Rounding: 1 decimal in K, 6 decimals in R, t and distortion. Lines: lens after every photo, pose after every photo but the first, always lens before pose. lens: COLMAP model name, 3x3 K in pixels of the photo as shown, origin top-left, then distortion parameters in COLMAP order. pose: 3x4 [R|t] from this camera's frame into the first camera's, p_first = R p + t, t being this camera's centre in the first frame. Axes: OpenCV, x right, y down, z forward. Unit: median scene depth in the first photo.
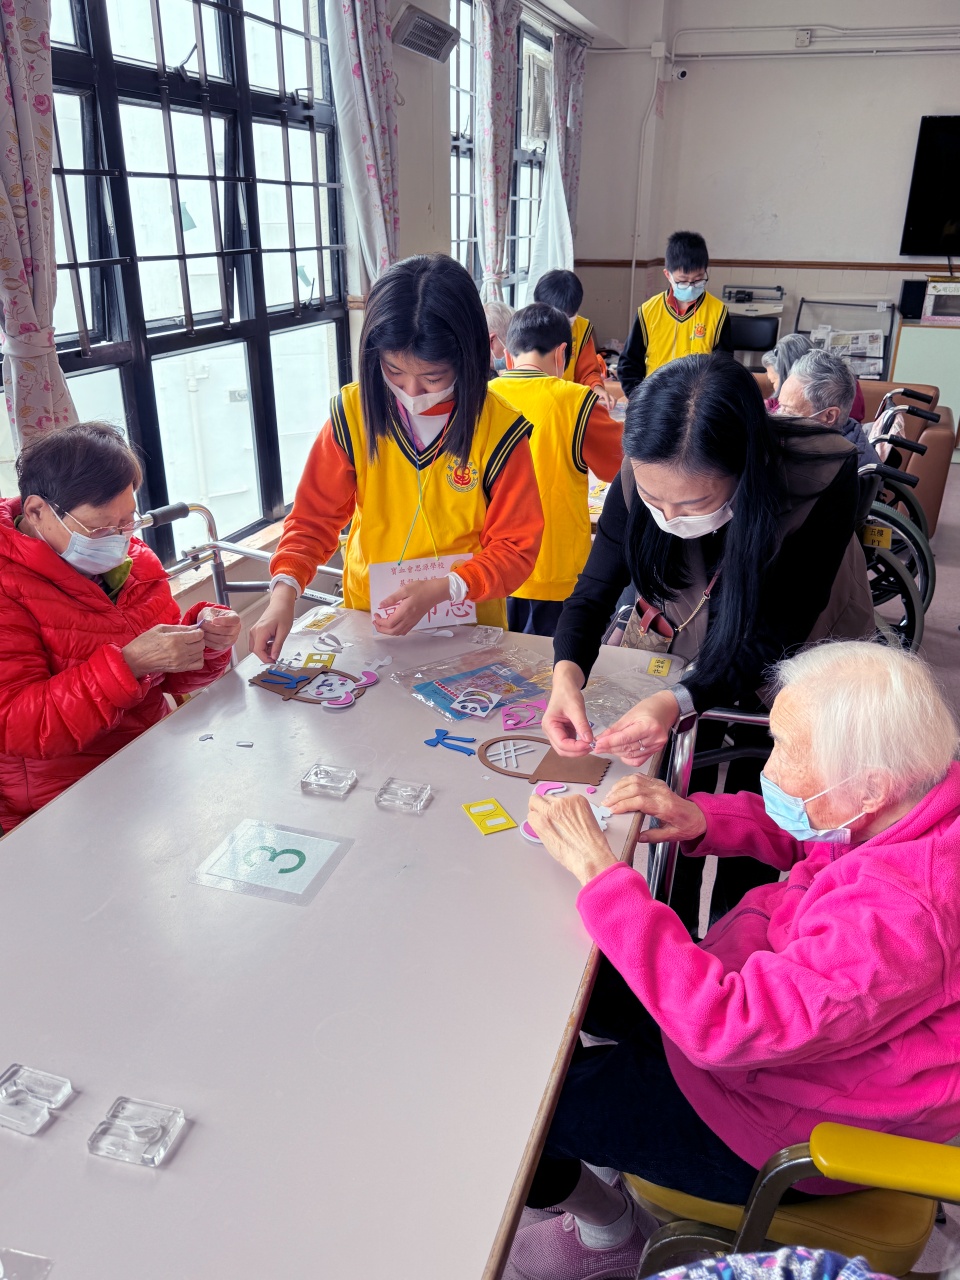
lens RADIAL K [[977.4, 0, 480.0], [0, 977.4, 640.0], [0, 0, 1]] dist [-0.000991, -0.000534]
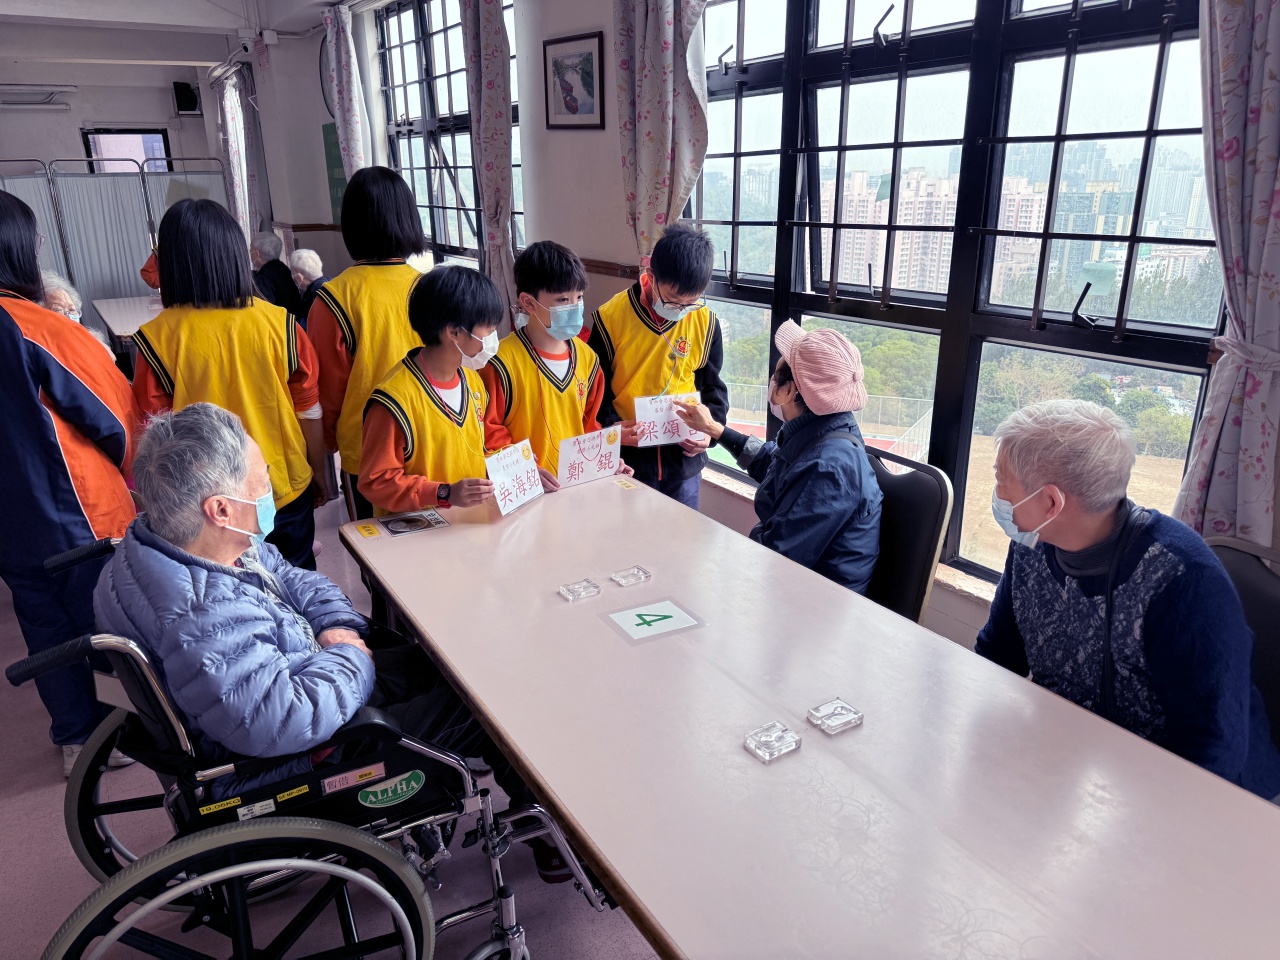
lens RADIAL K [[903.2, 0, 640.0], [0, 903.2, 480.0], [0, 0, 1]] dist [-0.001650, -0.000163]
pose [[-0.543445, 0.266149, -0.796136, 0.621125], [-0.327677, 0.805910, 0.493089, -0.586982], [0.772849, 0.528842, -0.350757, 1.338949]]
